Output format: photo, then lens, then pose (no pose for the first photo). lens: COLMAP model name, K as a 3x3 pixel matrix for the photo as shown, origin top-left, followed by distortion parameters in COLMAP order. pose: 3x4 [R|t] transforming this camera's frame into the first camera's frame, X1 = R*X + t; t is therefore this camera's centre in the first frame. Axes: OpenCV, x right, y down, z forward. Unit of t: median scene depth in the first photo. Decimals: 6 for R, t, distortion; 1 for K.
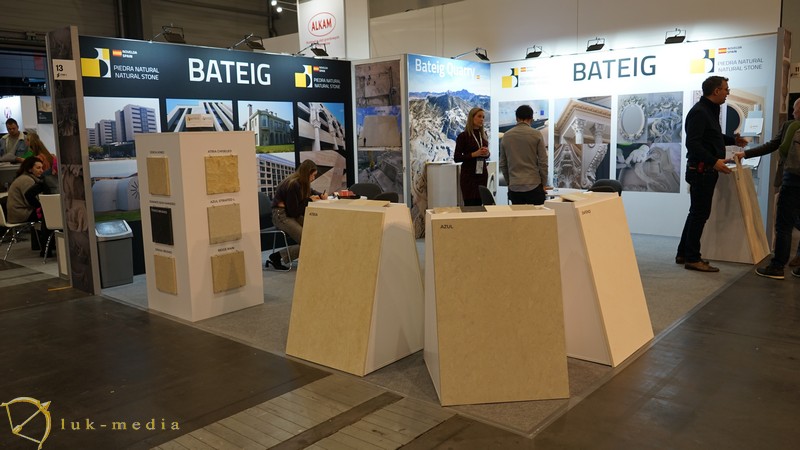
lens RADIAL K [[638.2, 0, 399.4], [0, 638.2, 222.3], [0, 0, 1]] dist [-0.014346, 0.012027]
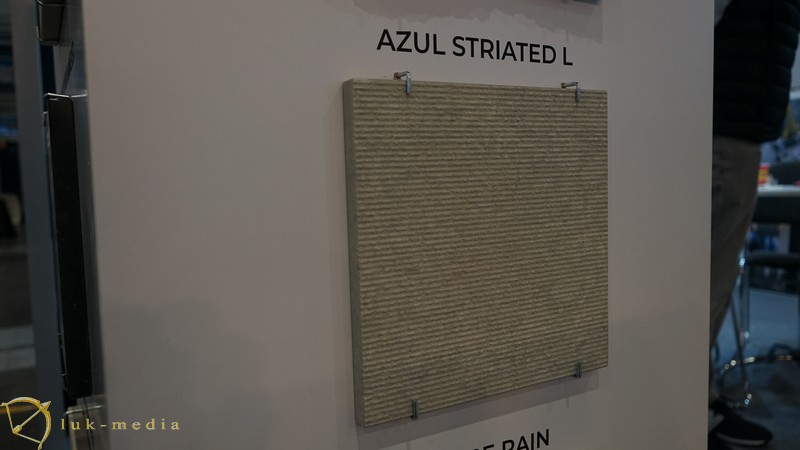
lens RADIAL K [[638.2, 0, 398.9], [0, 638.2, 222.4], [0, 0, 1]] dist [-0.014346, 0.012027]
pose [[0.940288, 0.030832, -0.338981, -0.258943], [-0.044825, 0.998432, -0.033527, 0.002648], [0.337416, 0.046719, 0.940196, 0.914183]]
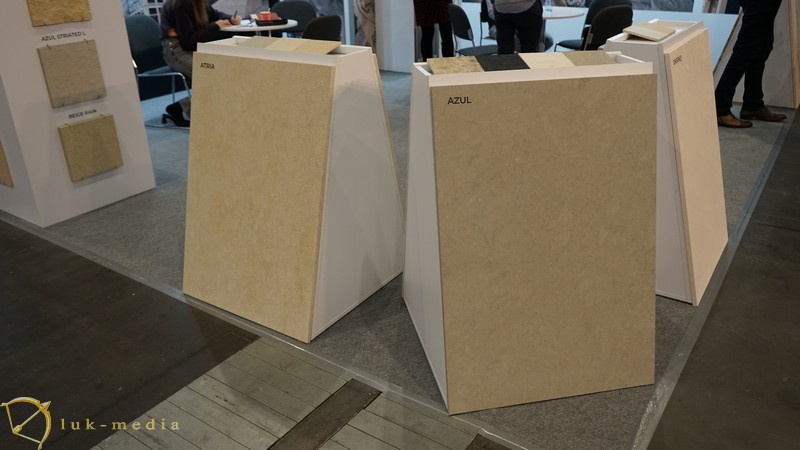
lens RADIAL K [[638.2, 0, 398.2], [0, 638.2, 222.4], [0, 0, 1]] dist [-0.014346, 0.012027]
pose [[0.994755, -0.036964, 0.095377, -0.020250], [0.008920, 0.960219, 0.279107, -0.030511], [-0.101899, -0.276792, 0.955512, 0.336488]]
